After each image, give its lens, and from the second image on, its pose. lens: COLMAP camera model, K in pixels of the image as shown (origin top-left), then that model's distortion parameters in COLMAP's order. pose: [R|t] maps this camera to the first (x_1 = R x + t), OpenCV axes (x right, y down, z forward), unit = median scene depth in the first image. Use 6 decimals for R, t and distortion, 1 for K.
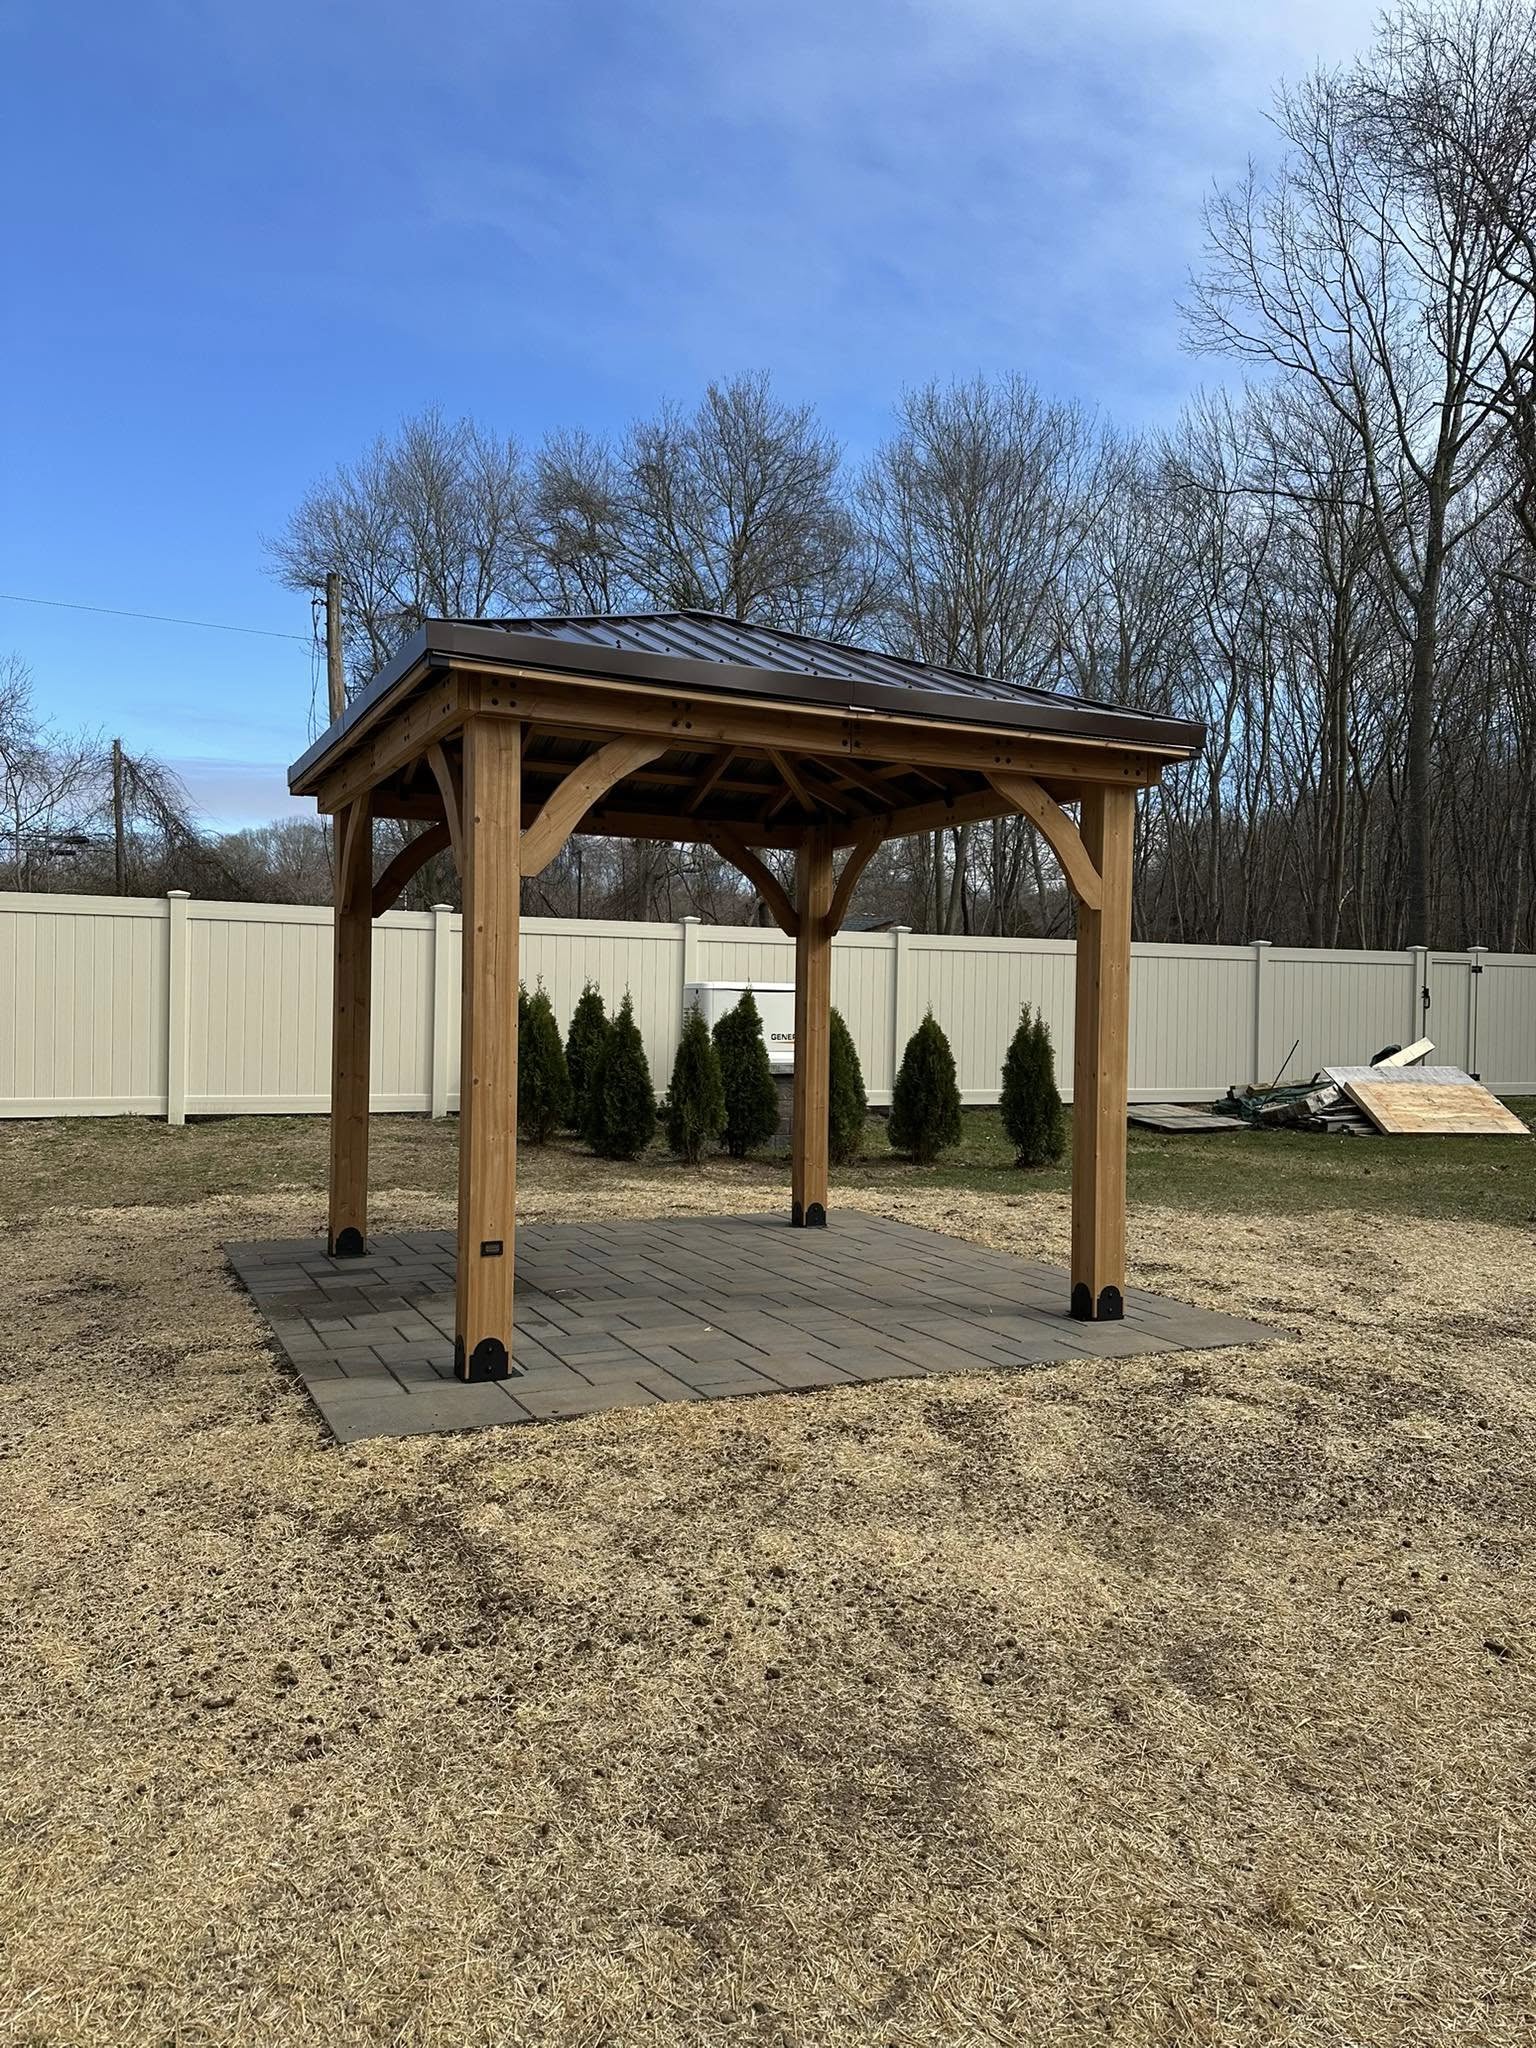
lens RADIAL K [[1442.9, 0, 775.9], [0, 1442.9, 1019.7], [0, 0, 1]] dist [0.001233, -0.039251]
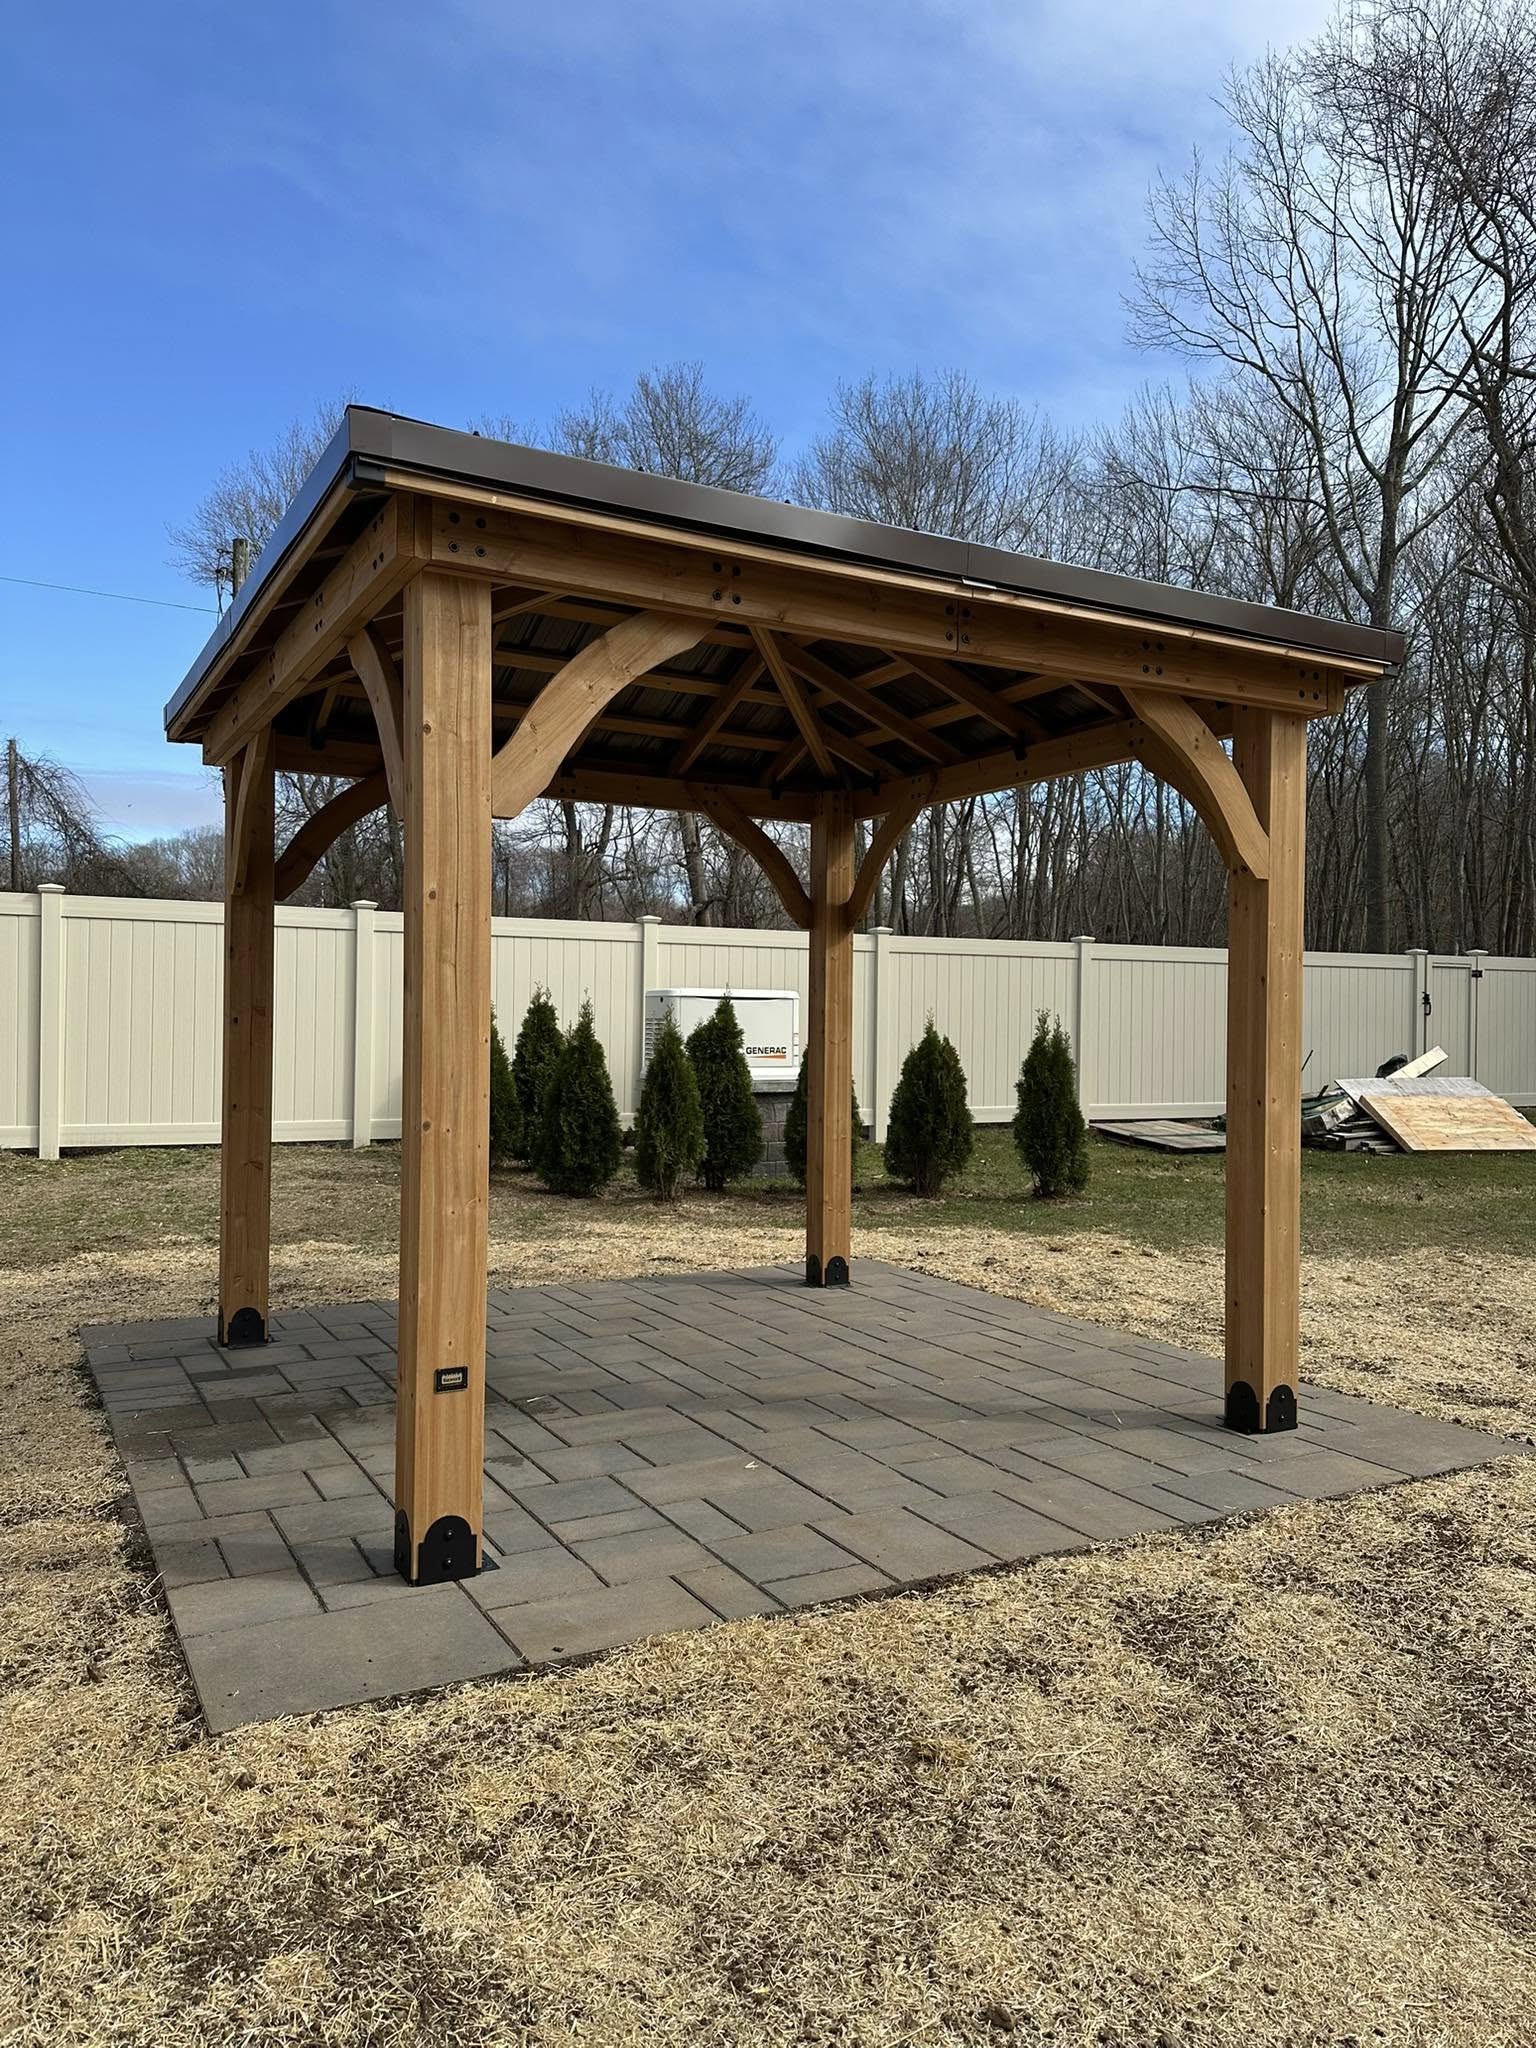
lens RADIAL K [[1442.9, 0, 777.6], [0, 1442.9, 1018.6], [0, 0, 1]] dist [0.001233, -0.039251]
pose [[0.998565, -0.005908, 0.053219, -0.047926], [0.006399, 0.999938, -0.009067, 0.000343], [-0.053162, 0.009395, 0.998542, 0.193517]]
